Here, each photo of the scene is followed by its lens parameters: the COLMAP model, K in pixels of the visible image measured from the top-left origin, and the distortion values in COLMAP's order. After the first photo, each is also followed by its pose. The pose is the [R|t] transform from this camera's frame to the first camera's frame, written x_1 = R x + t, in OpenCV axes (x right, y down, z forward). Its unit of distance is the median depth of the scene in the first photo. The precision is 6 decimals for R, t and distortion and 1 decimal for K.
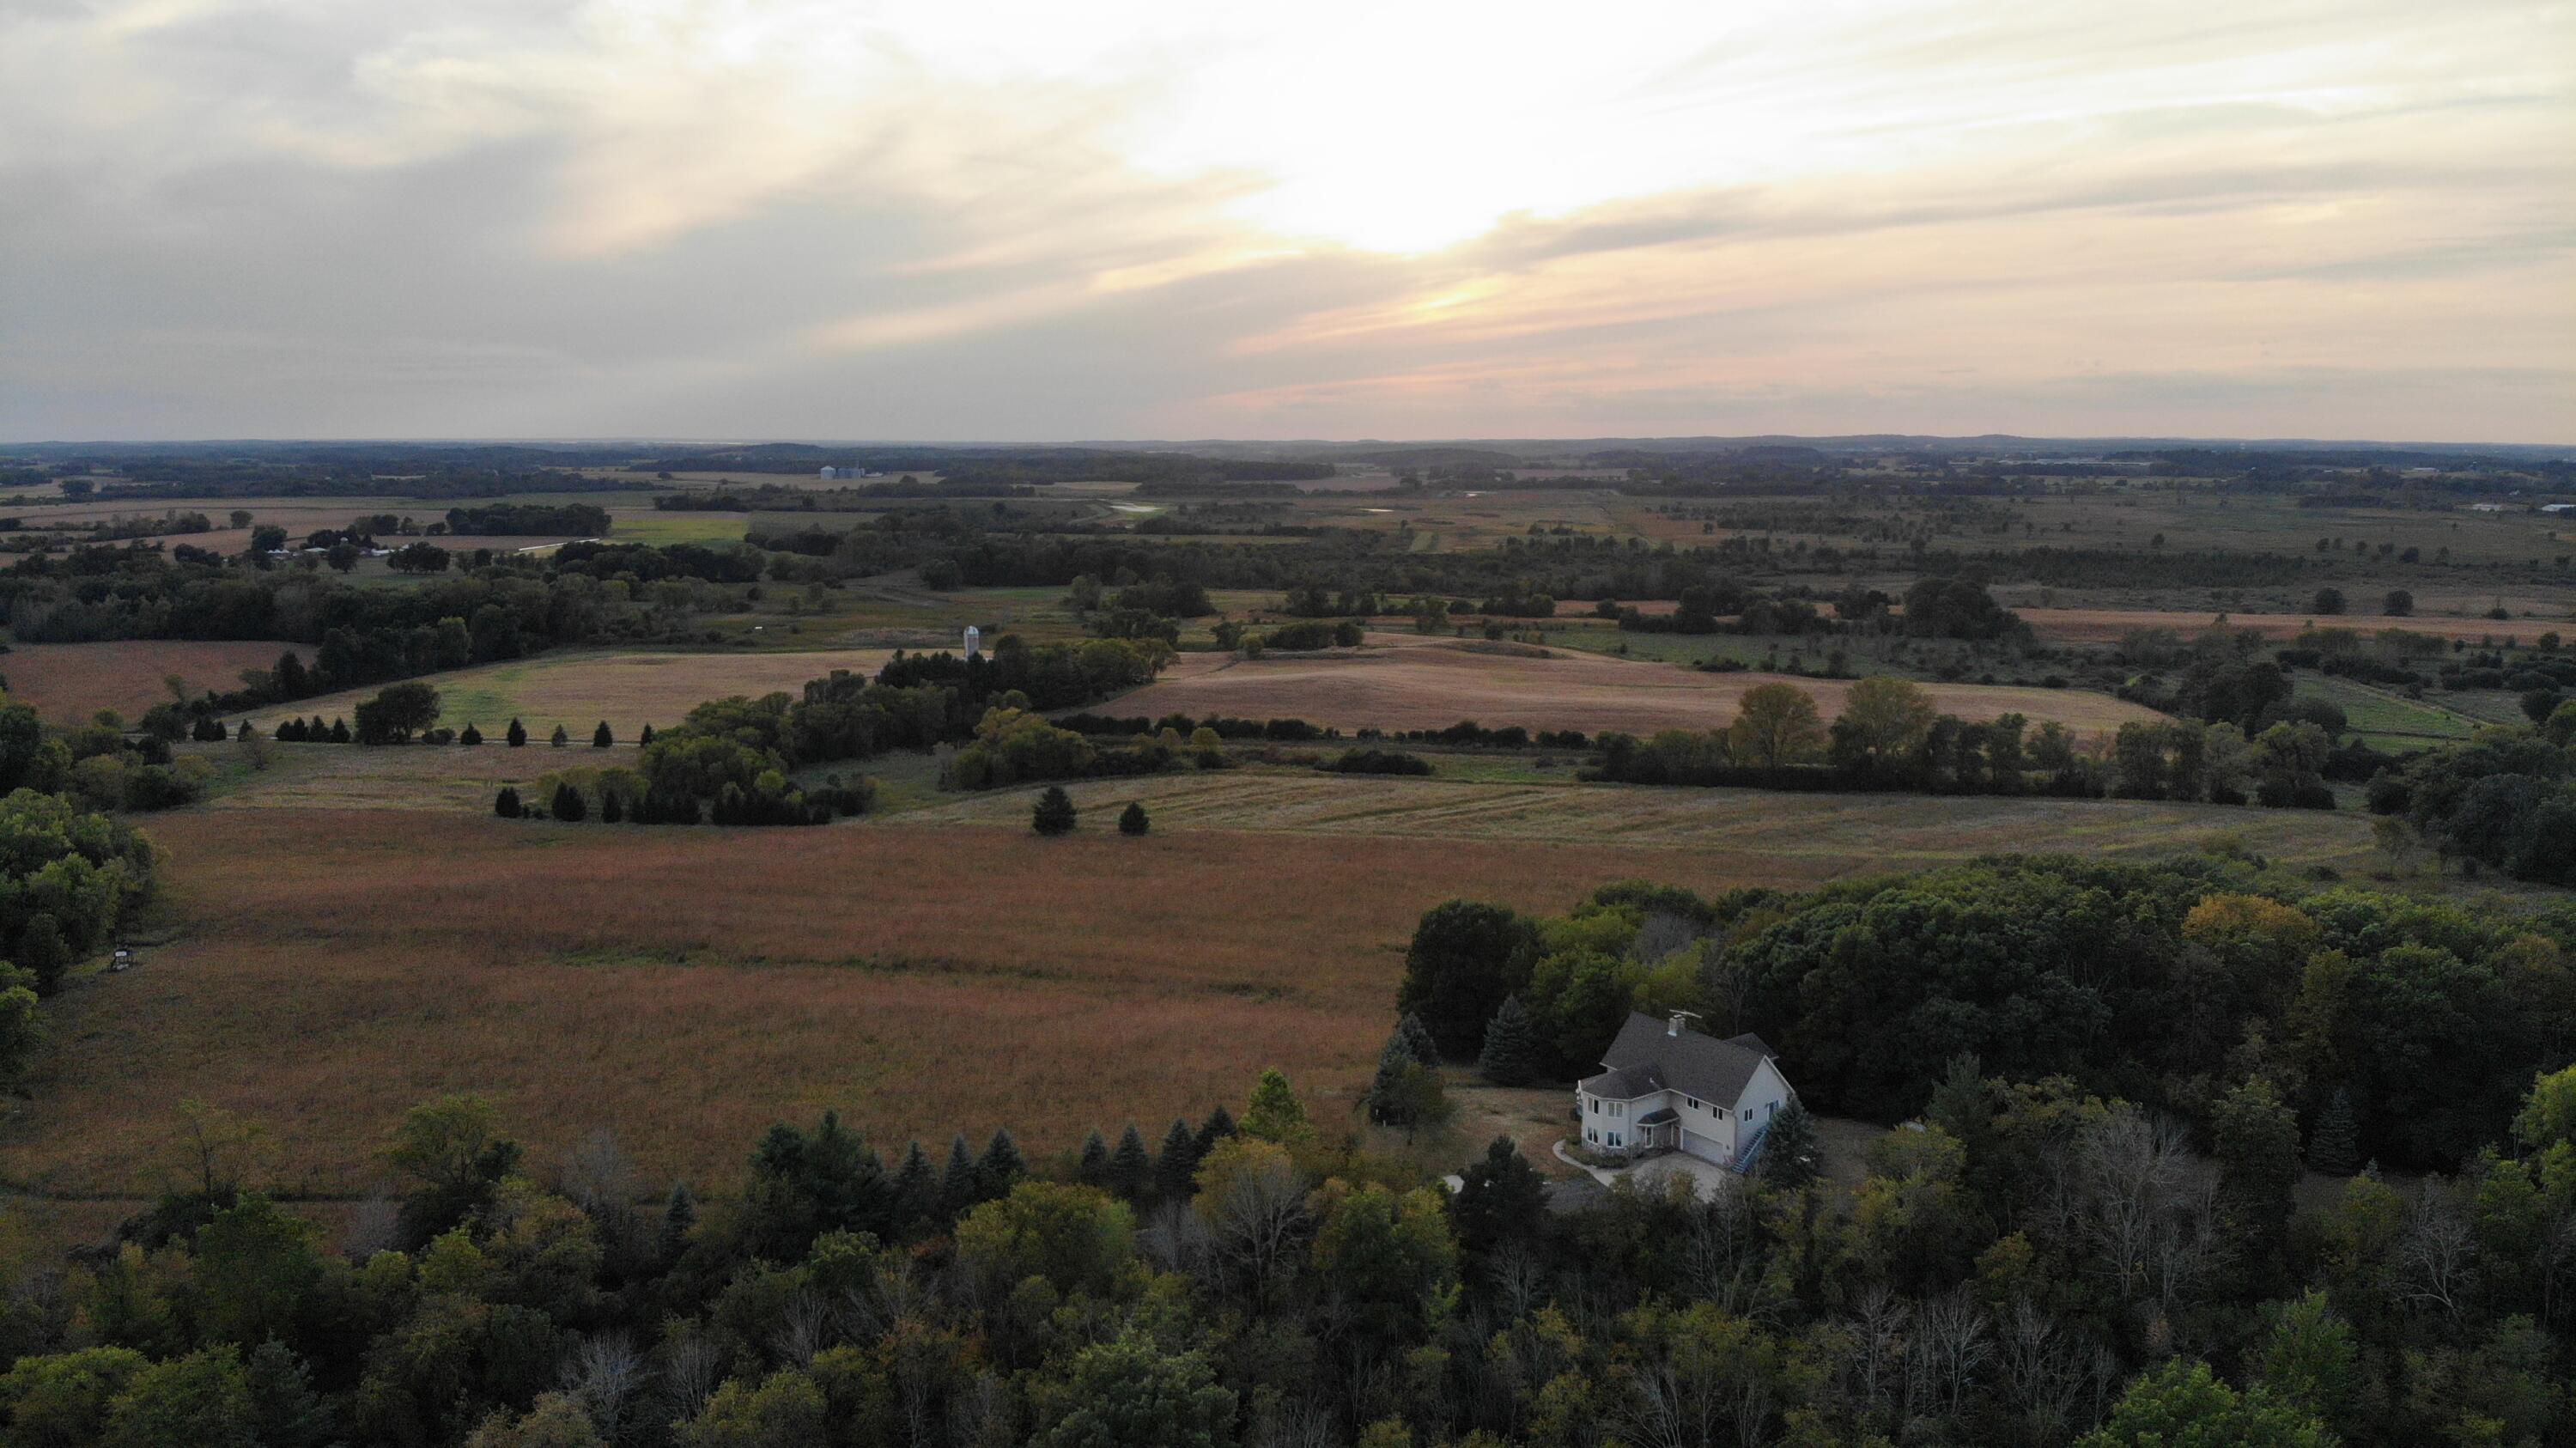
lens RADIAL K [[1885.5, 0, 1285.4], [0, 1885.5, 727.9], [0, 0, 1]] dist [0.063795, -0.183870]
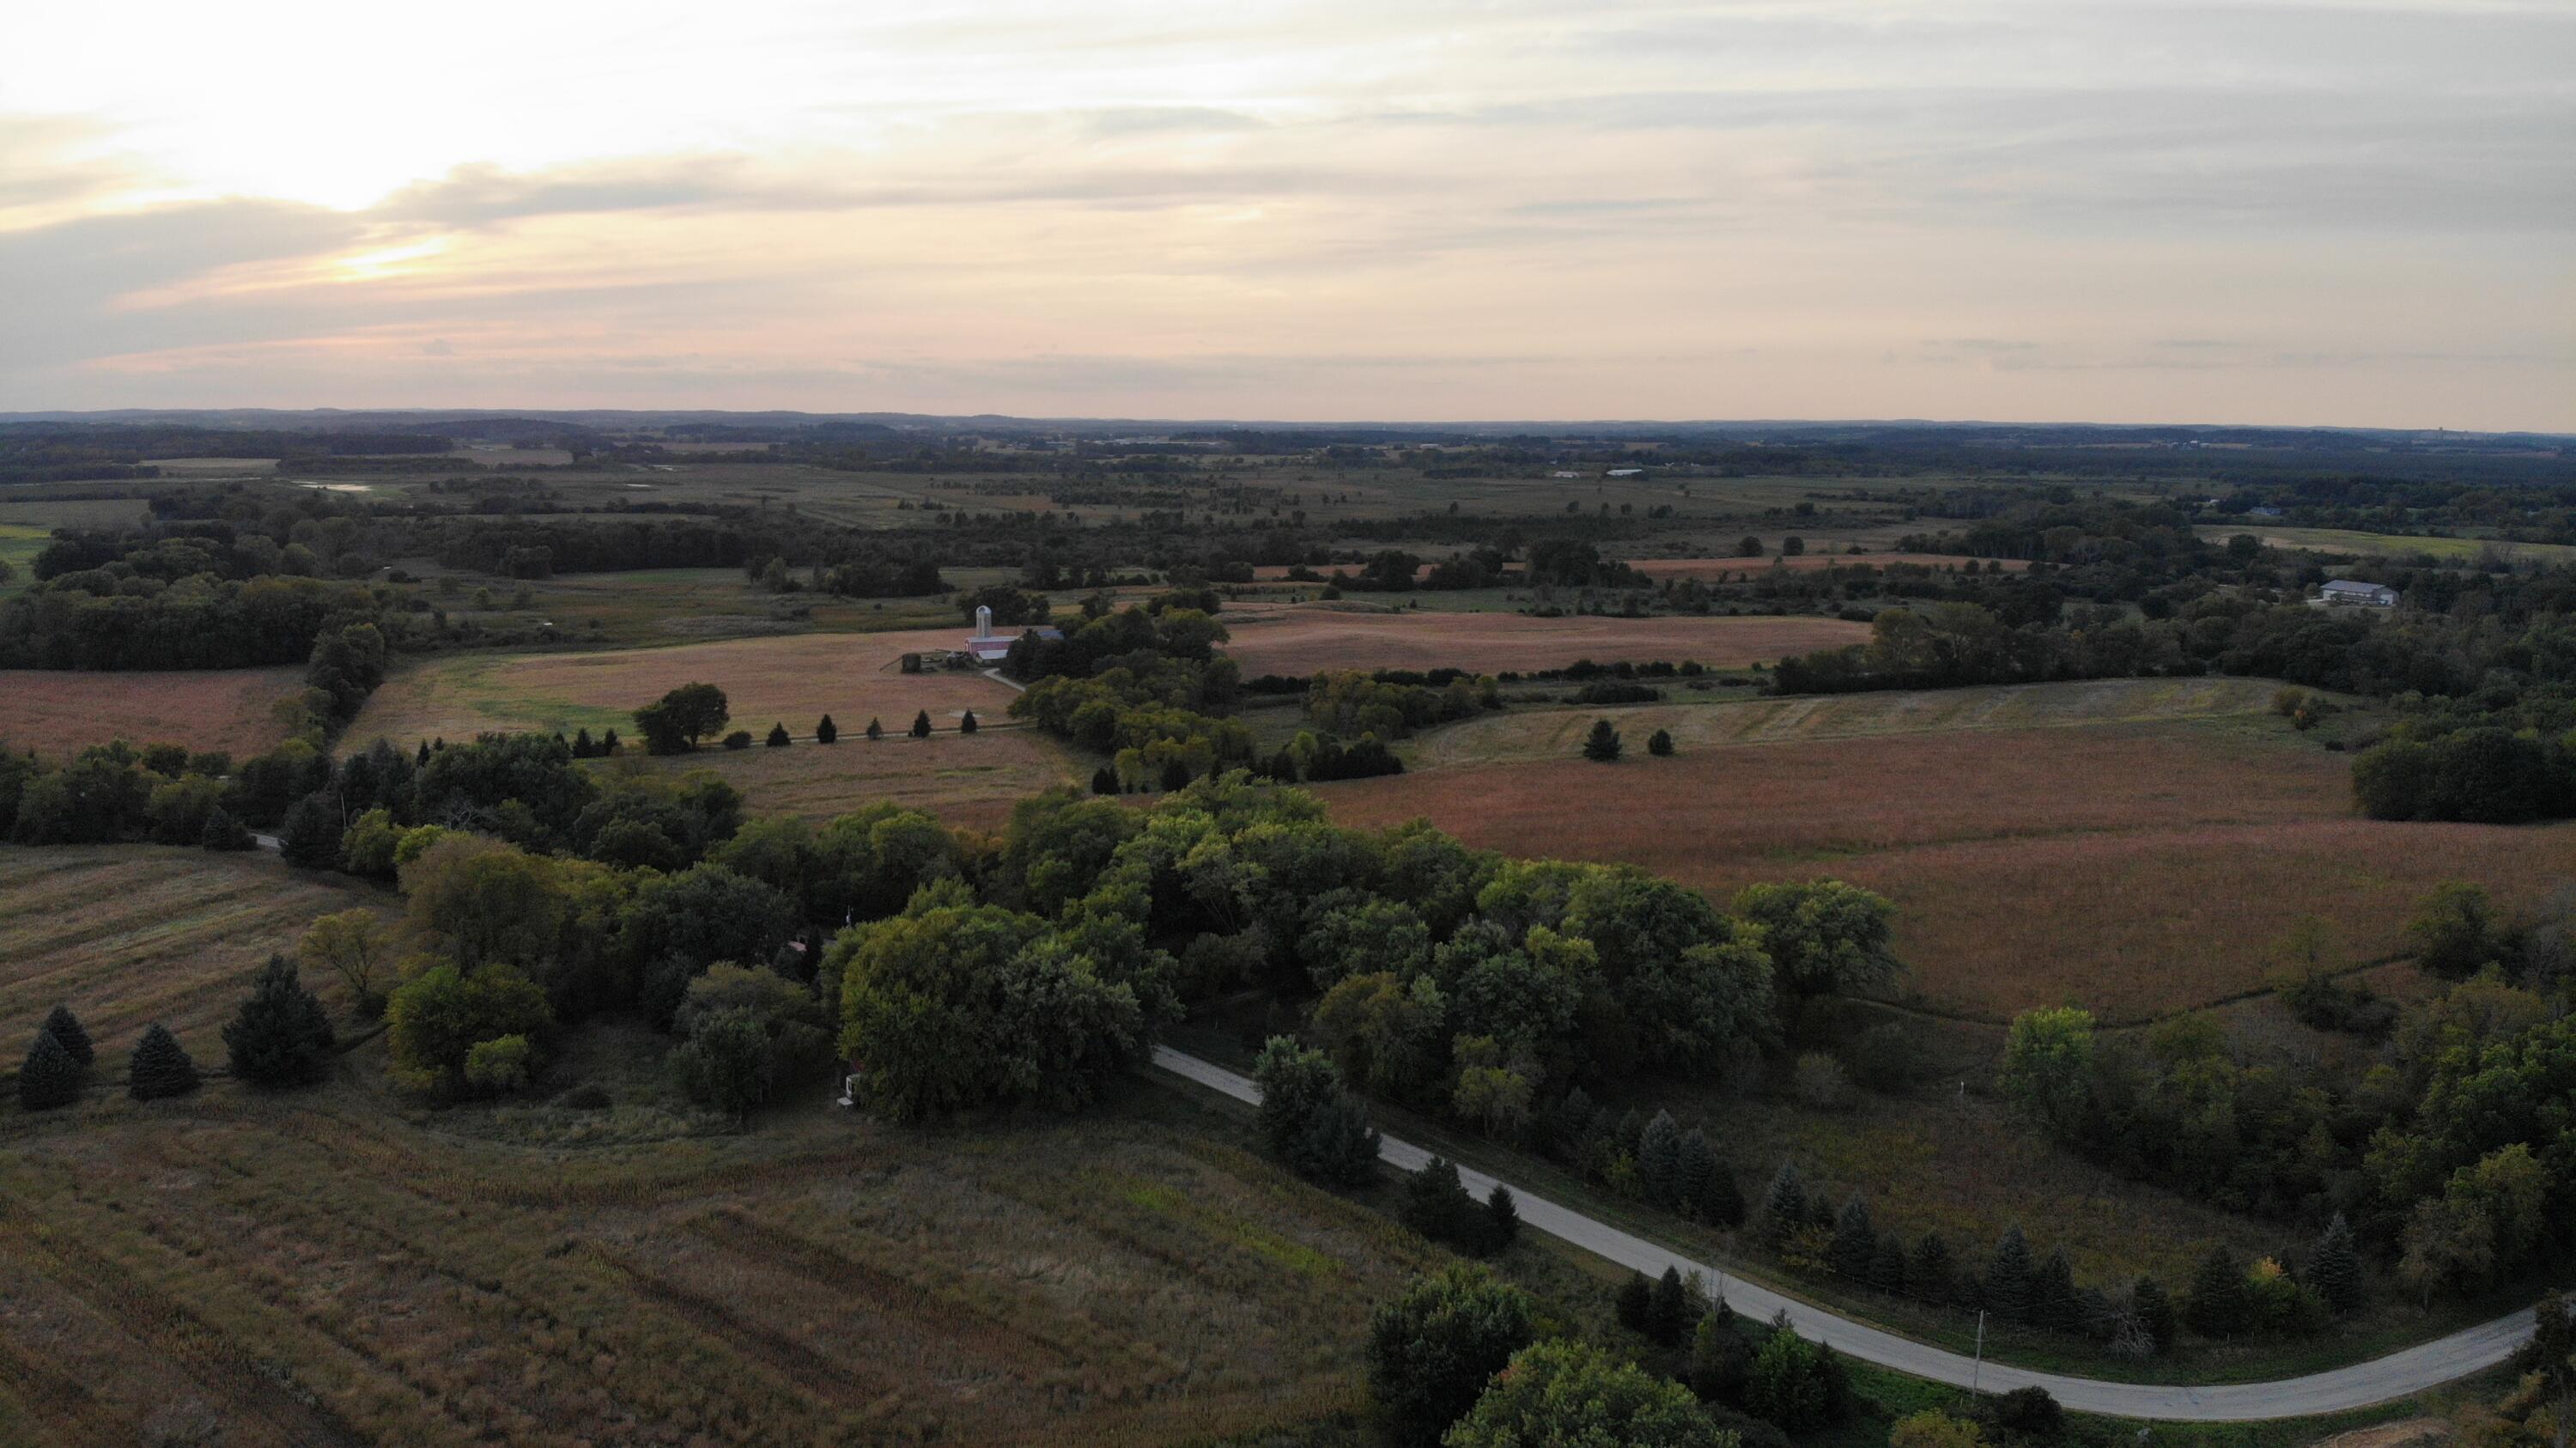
lens RADIAL K [[1885.5, 0, 1270.4], [0, 1885.5, 747.2], [0, 0, 1]] dist [0.063795, -0.183870]
pose [[0.856574, -0.082686, 0.509357, -0.475929], [0.070401, 0.996575, 0.043385, -0.009650], [-0.511200, -0.001303, 0.859461, 0.035900]]
